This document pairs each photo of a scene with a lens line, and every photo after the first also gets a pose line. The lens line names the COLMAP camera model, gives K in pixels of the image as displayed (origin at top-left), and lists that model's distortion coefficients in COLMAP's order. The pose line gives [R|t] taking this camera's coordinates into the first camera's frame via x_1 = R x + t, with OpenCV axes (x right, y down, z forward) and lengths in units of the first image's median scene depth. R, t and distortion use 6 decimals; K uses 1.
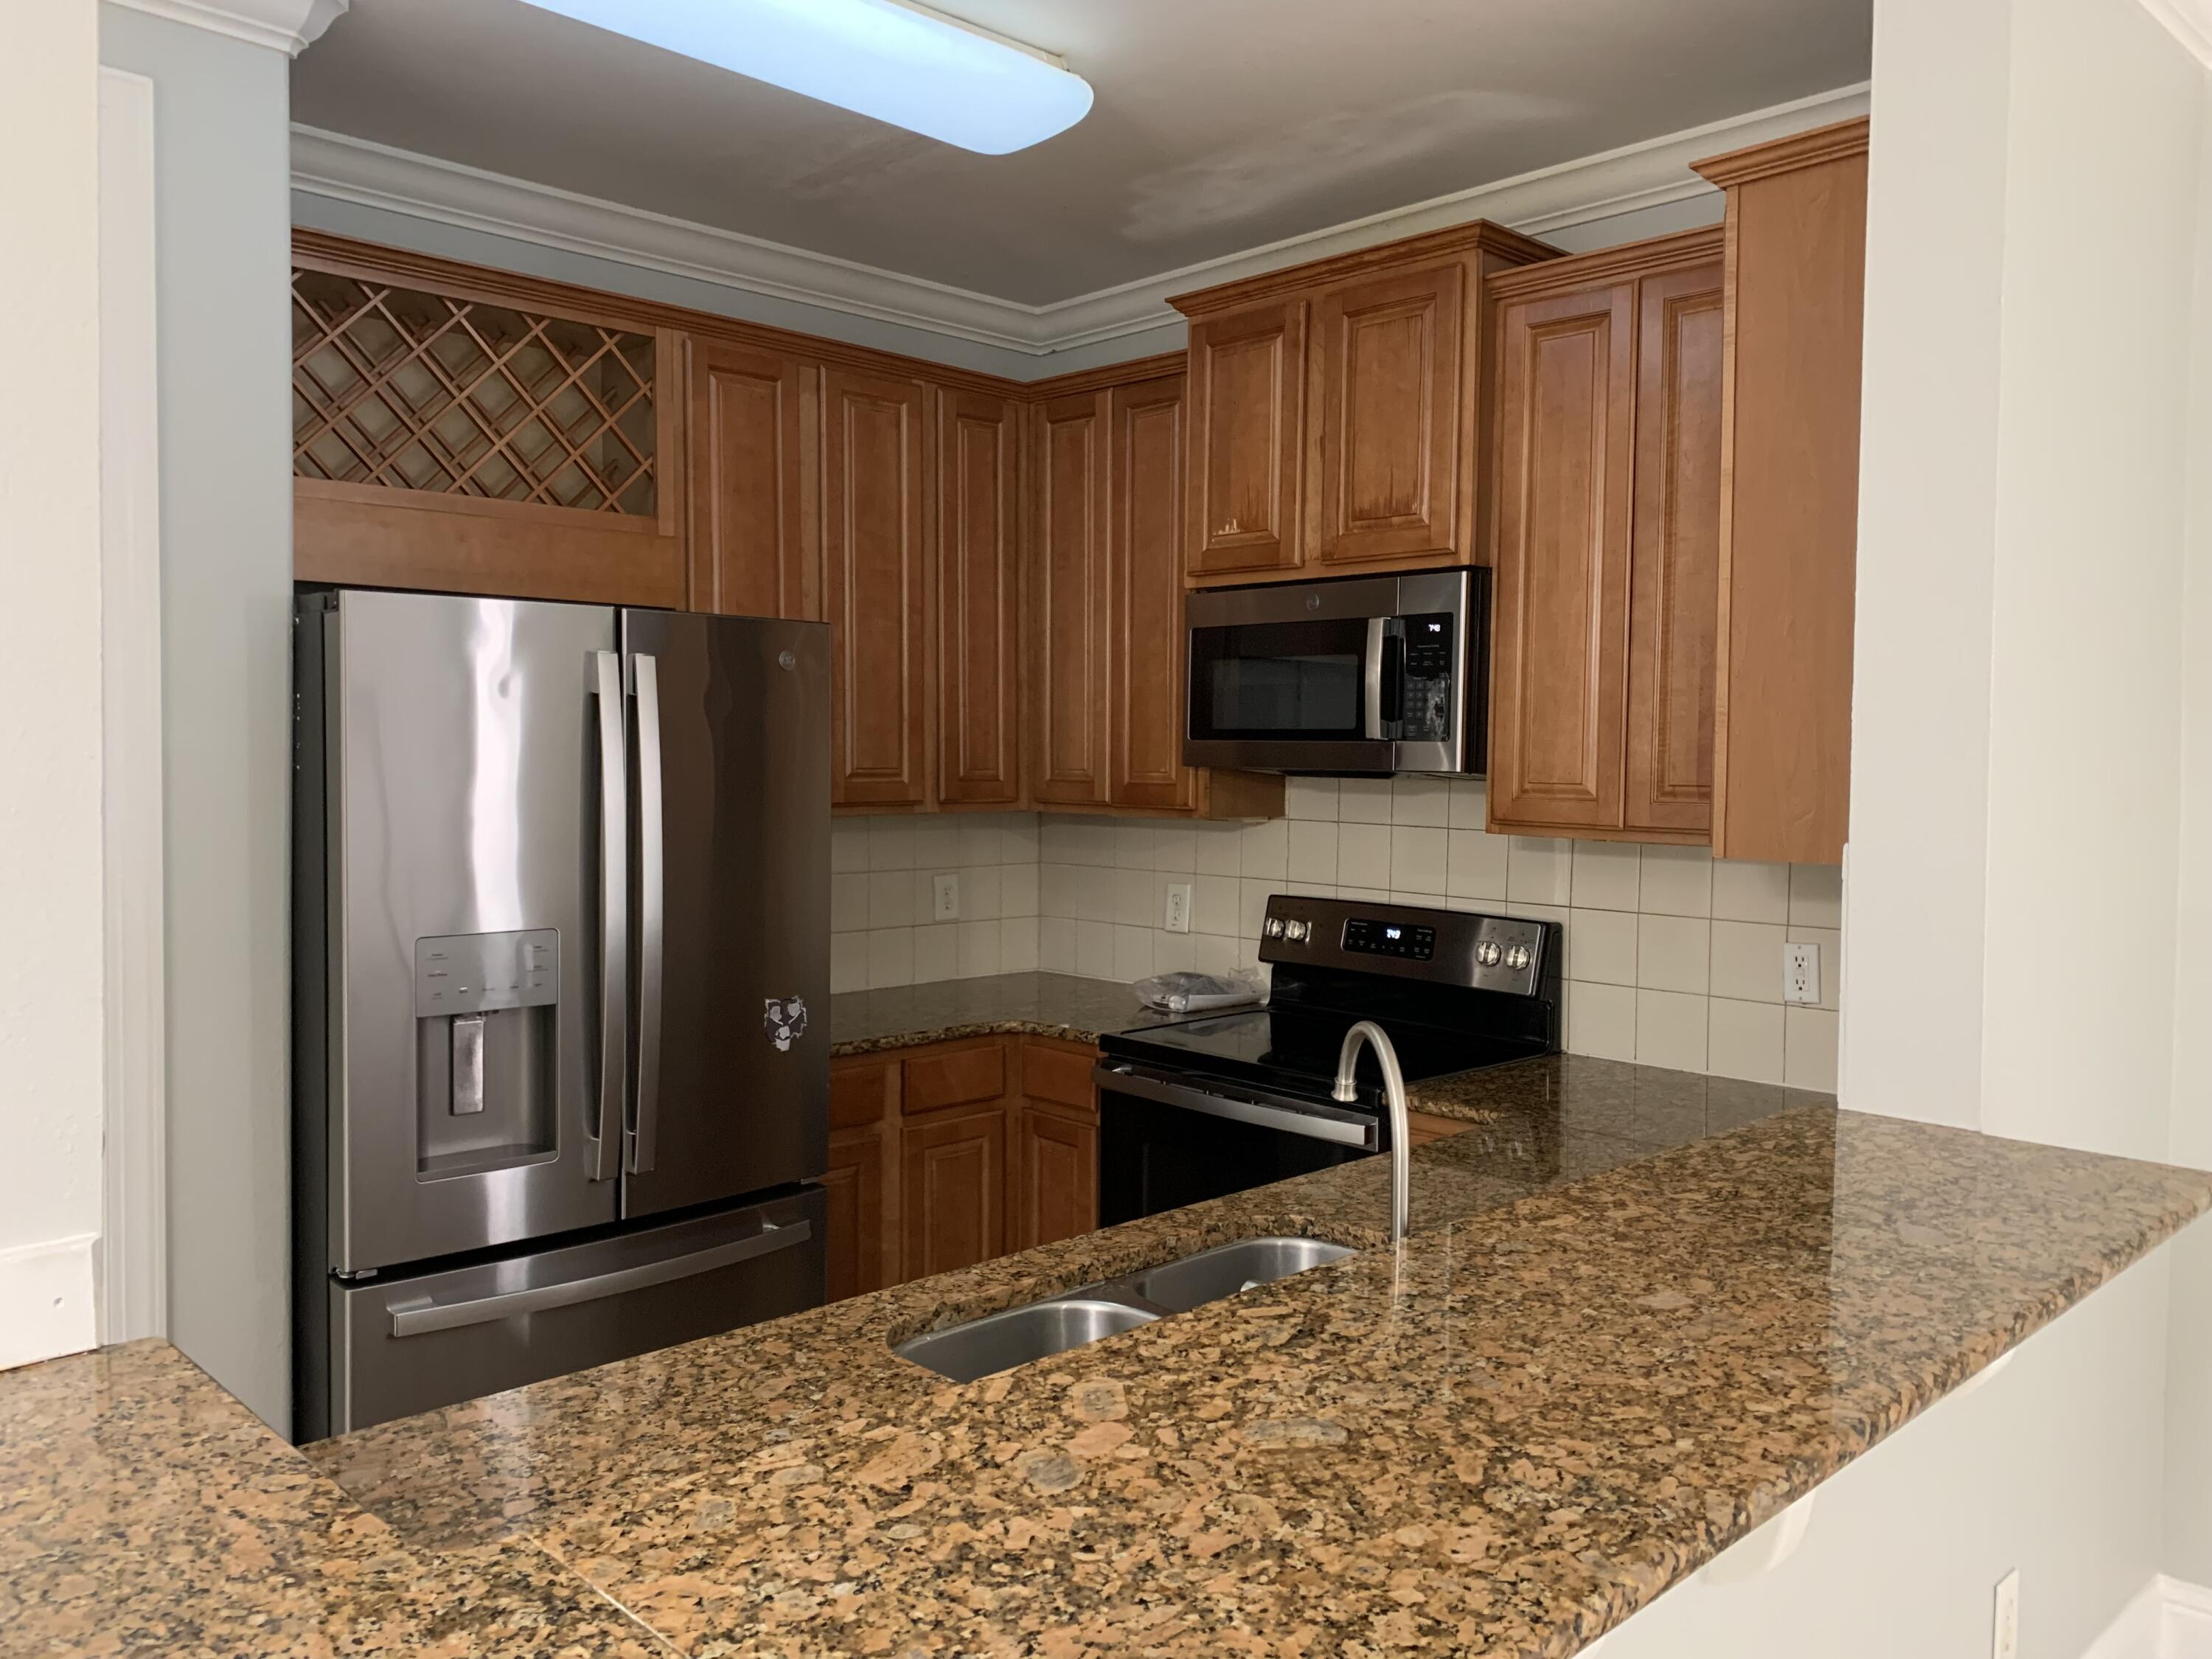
lens RADIAL K [[1710.6, 0, 1106.6], [0, 1710.6, 824.7], [0, 0, 1]] dist [0.045101, -0.050674]
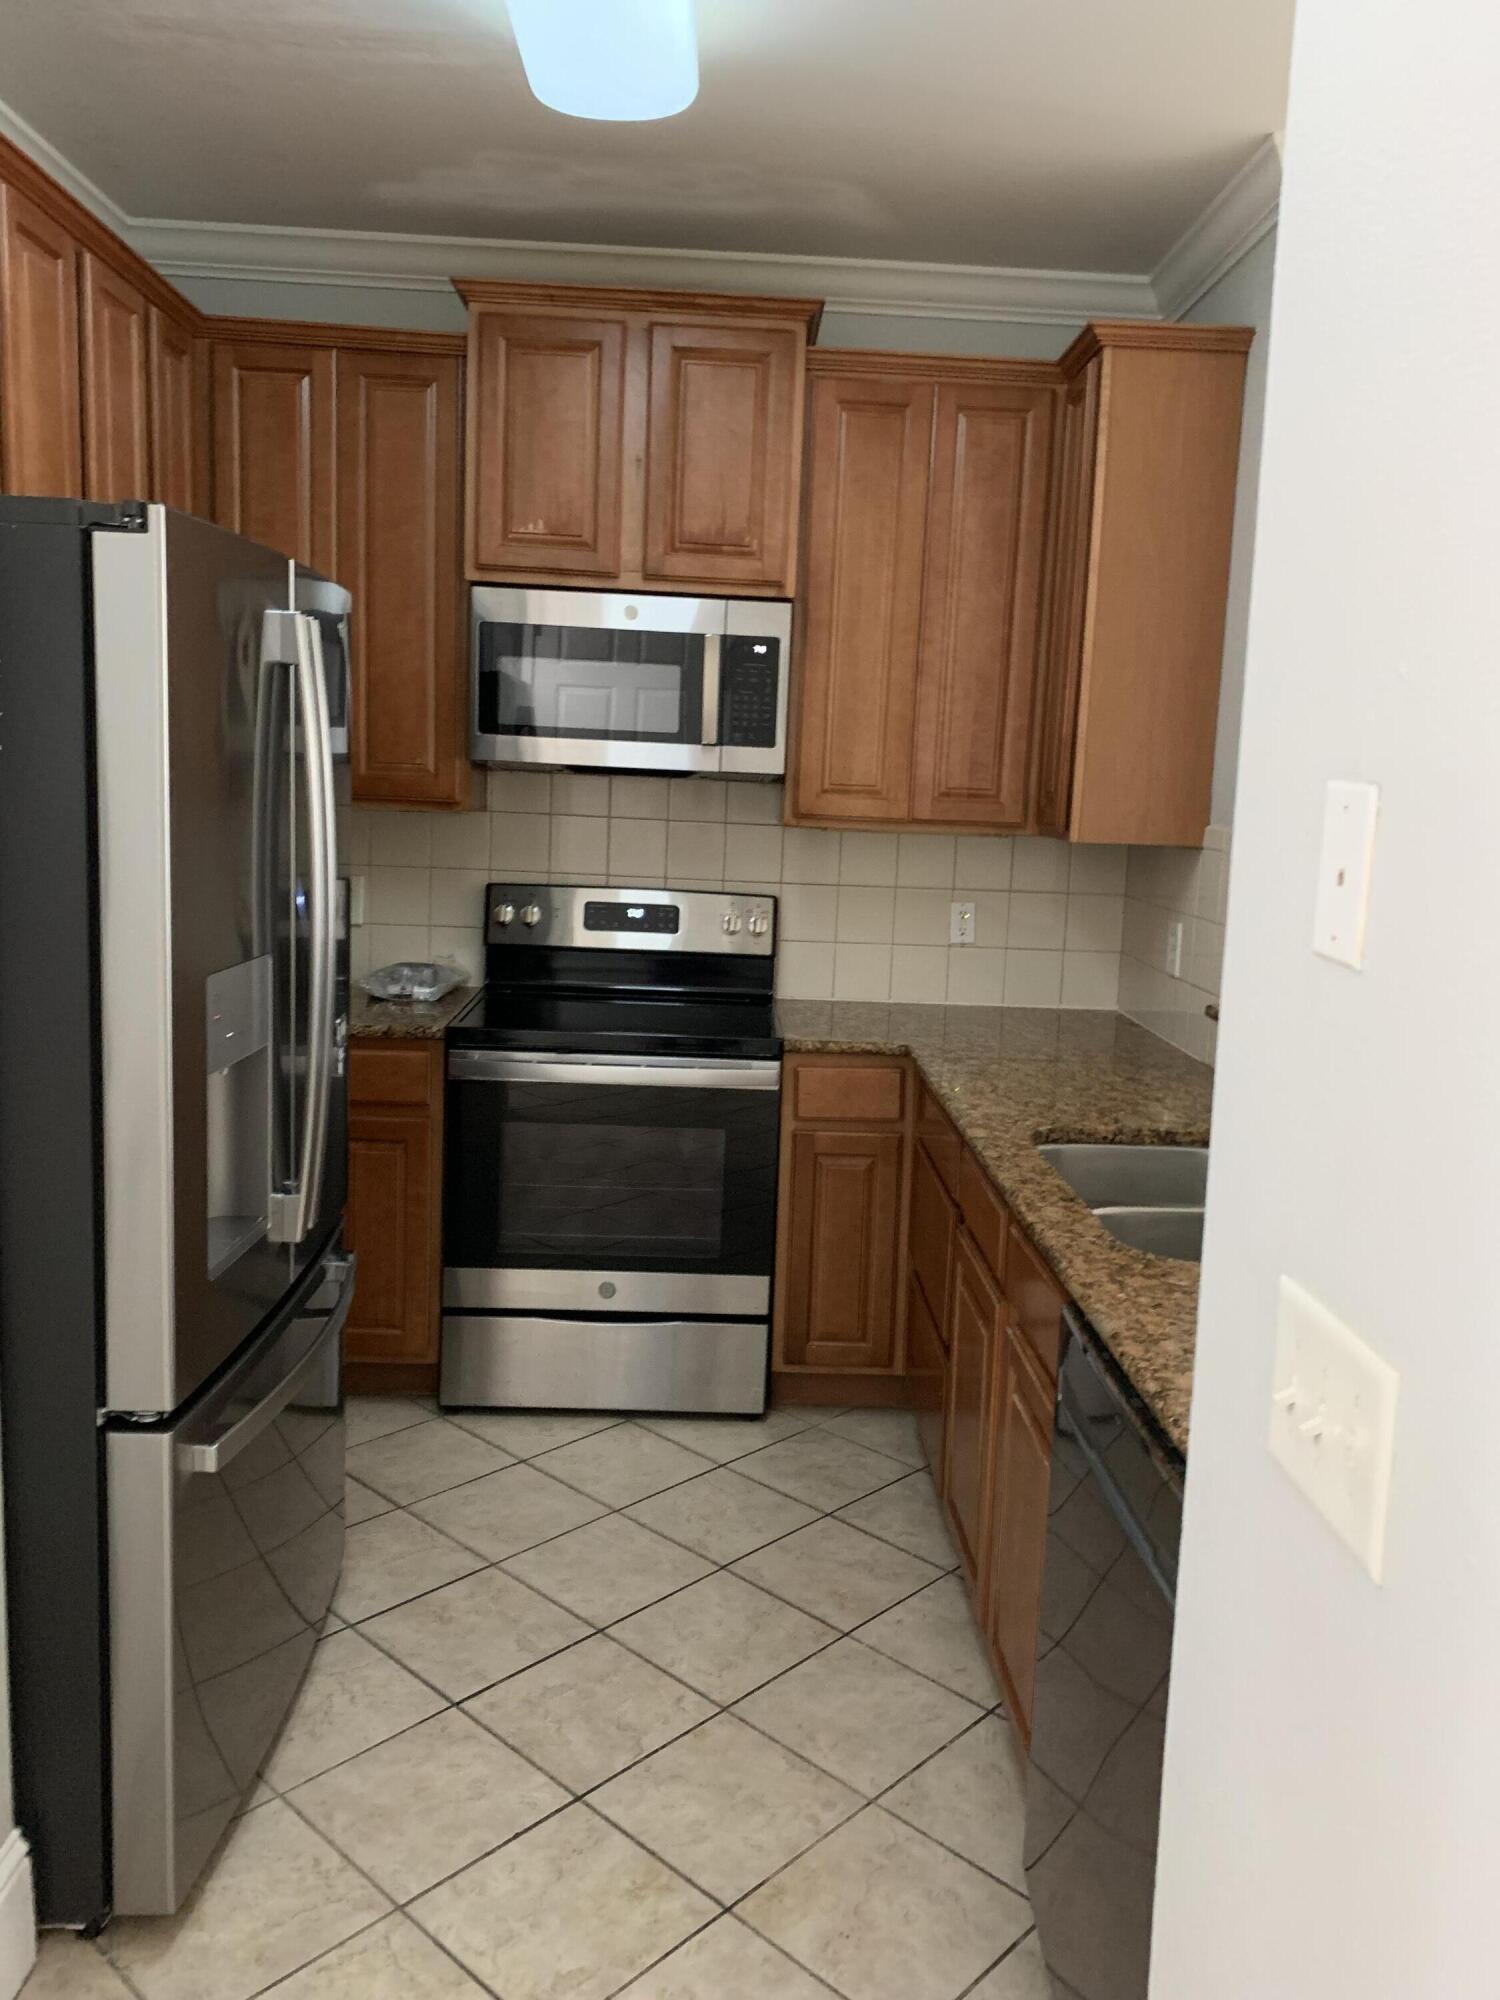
lens RADIAL K [[1546.6, 0, 760.1], [0, 1546.6, 1002.5], [0, 0, 1]] dist [0.045101, -0.050674]
pose [[0.658008, -0.097680, 0.746649, -0.648248], [0.000245, 0.991578, 0.129507, -0.012811], [-0.753011, -0.085034, 0.652490, 0.296399]]
